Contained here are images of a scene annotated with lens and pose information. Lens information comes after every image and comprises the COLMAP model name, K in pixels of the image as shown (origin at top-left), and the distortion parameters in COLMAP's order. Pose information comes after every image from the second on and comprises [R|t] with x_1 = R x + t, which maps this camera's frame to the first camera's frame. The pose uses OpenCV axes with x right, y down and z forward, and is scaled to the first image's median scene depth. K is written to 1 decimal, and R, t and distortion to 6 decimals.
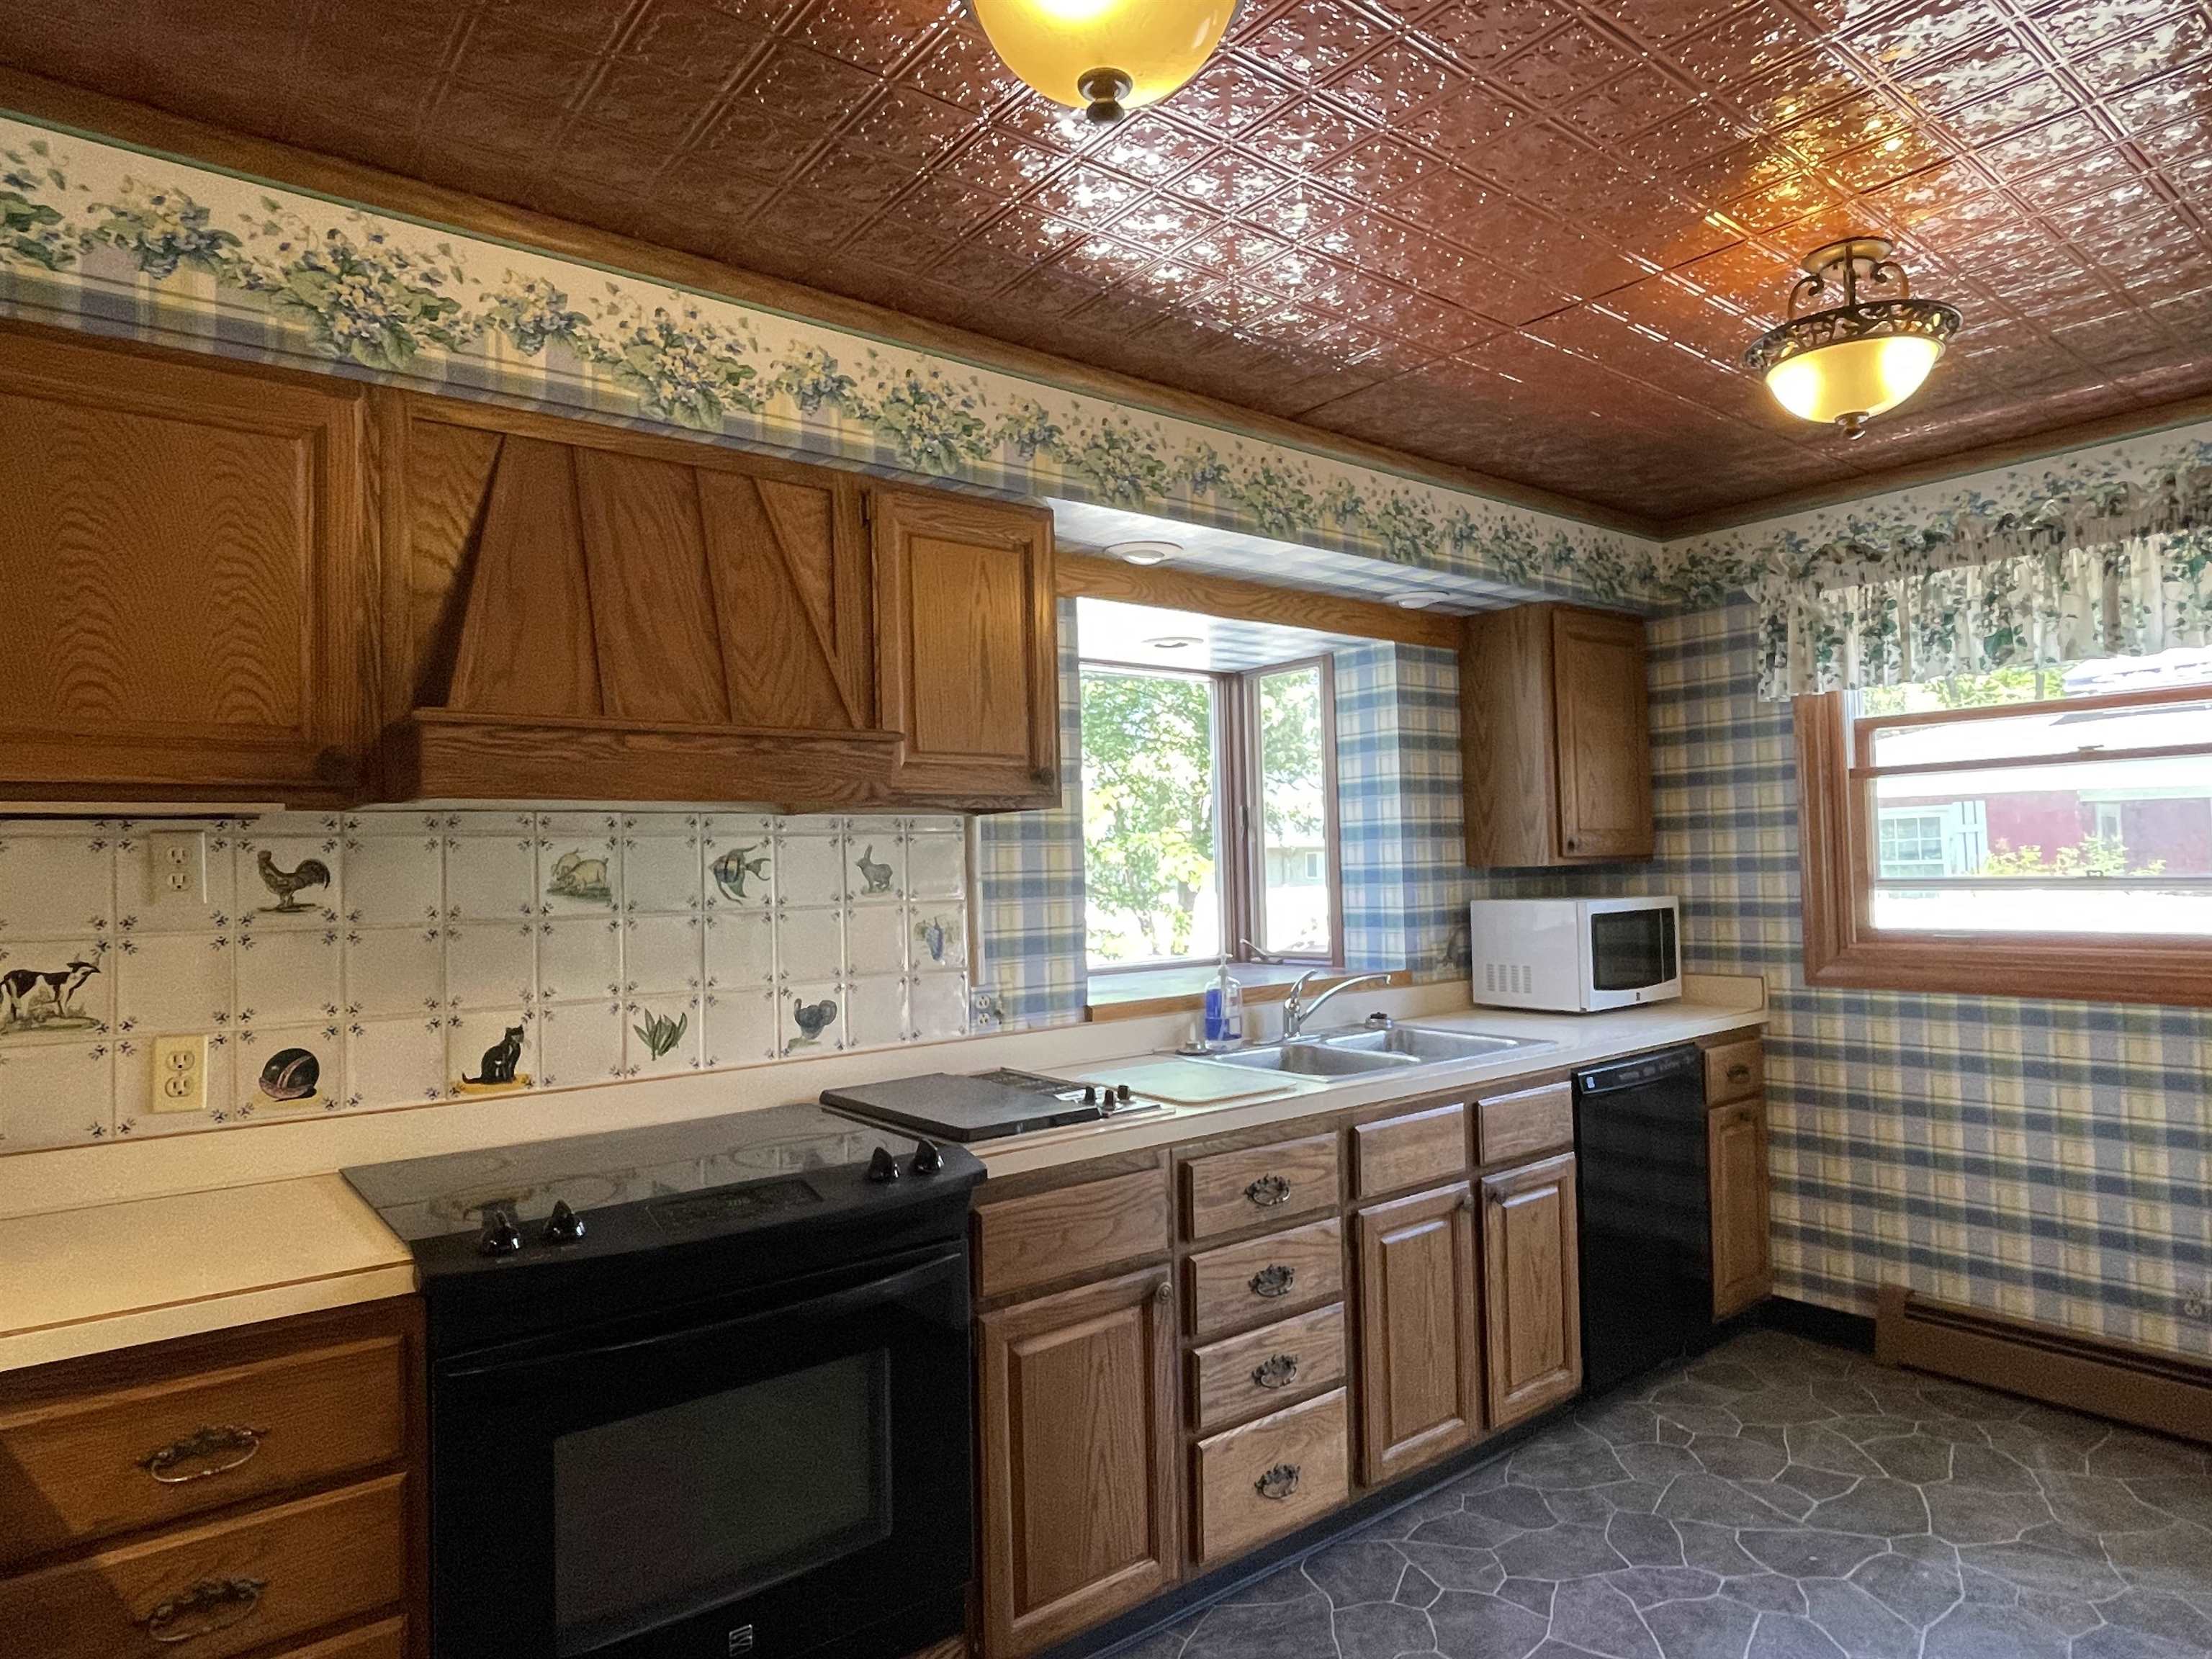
lens RADIAL K [[1302.1, 0, 1105.2], [0, 1302.1, 836.5], [0, 0, 1]] dist [0.015423, -0.001921]
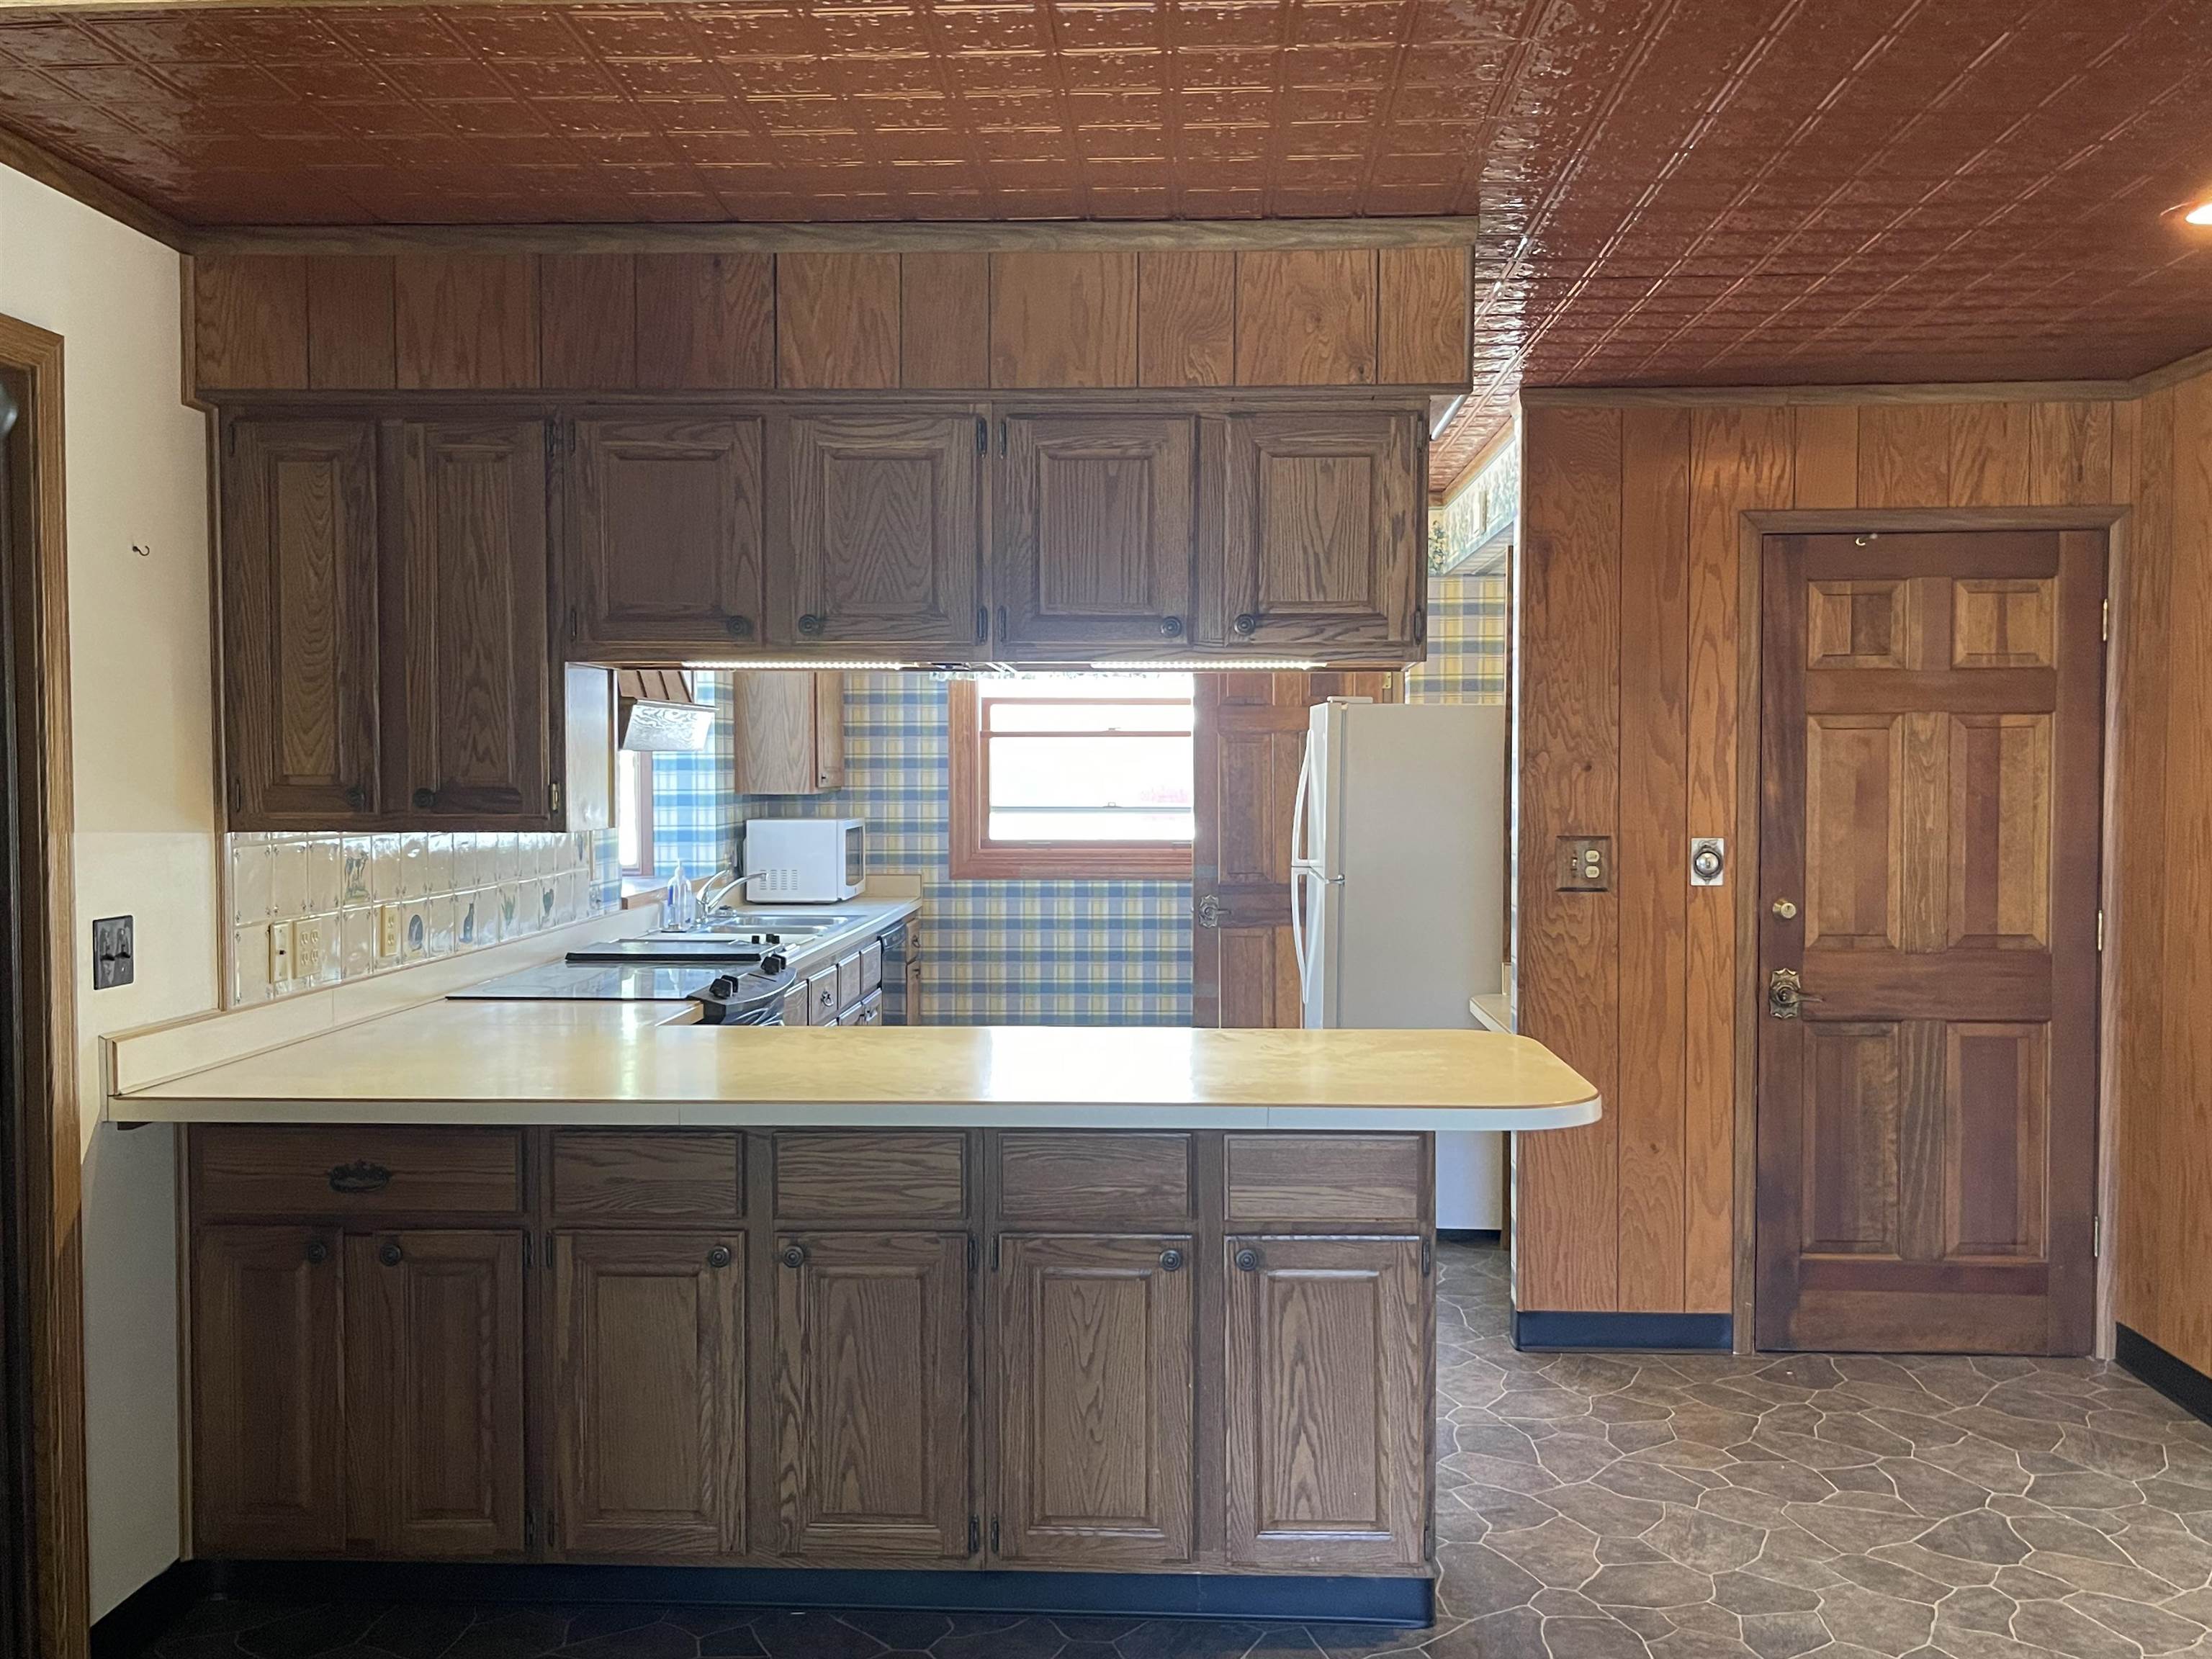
lens RADIAL K [[1898.8, 0, 1103.5], [0, 1898.8, 831.3], [0, 0, 1]] dist [-0.000205, 0.017032]
pose [[0.653424, 0.000194, 0.756992, -0.922018], [-0.036349, 0.998854, 0.031121, -0.010466], [-0.756119, -0.047851, 0.652682, -0.486246]]
